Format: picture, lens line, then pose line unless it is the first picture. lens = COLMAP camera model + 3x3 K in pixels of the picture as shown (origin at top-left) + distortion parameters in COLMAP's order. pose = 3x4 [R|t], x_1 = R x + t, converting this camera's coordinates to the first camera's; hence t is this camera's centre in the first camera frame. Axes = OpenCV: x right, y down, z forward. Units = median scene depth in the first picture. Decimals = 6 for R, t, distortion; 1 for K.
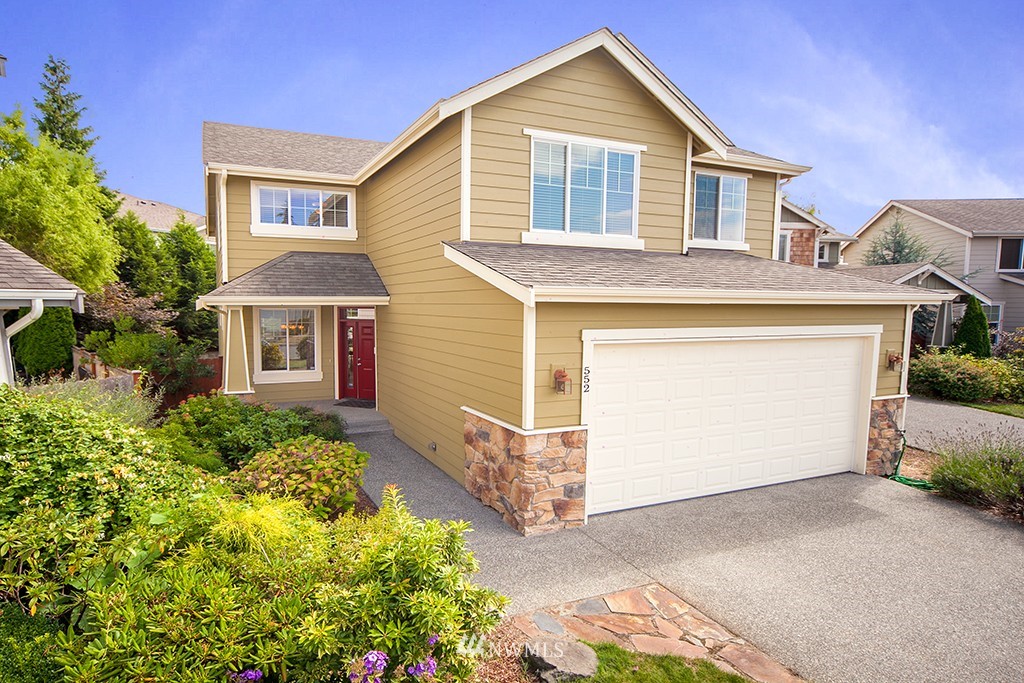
lens RADIAL K [[488.5, 0, 512.0], [0, 488.5, 341.5], [0, 0, 1]] dist [0.000830, 0.000322]
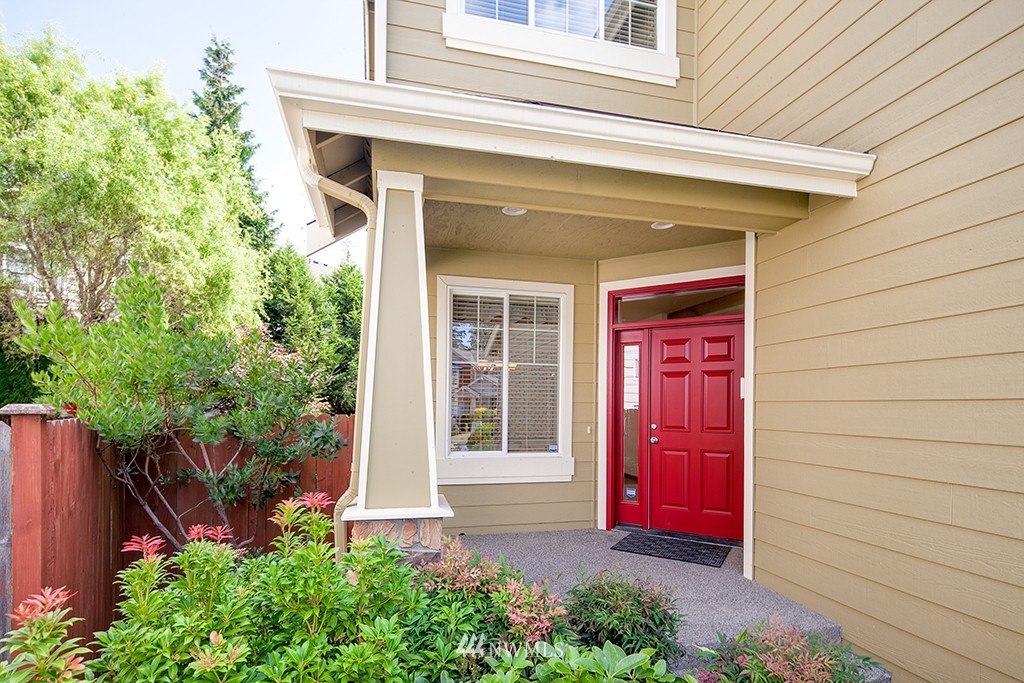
lens RADIAL K [[511.1, 0, 507.7], [0, 511.1, 331.9], [0, 0, 1]] dist [0.000536, 0.000201]
pose [[0.952398, -0.044476, -0.301596, -0.264647], [-0.020971, 0.977399, -0.210358, 0.040953], [0.304136, 0.206670, 0.929940, 0.470067]]
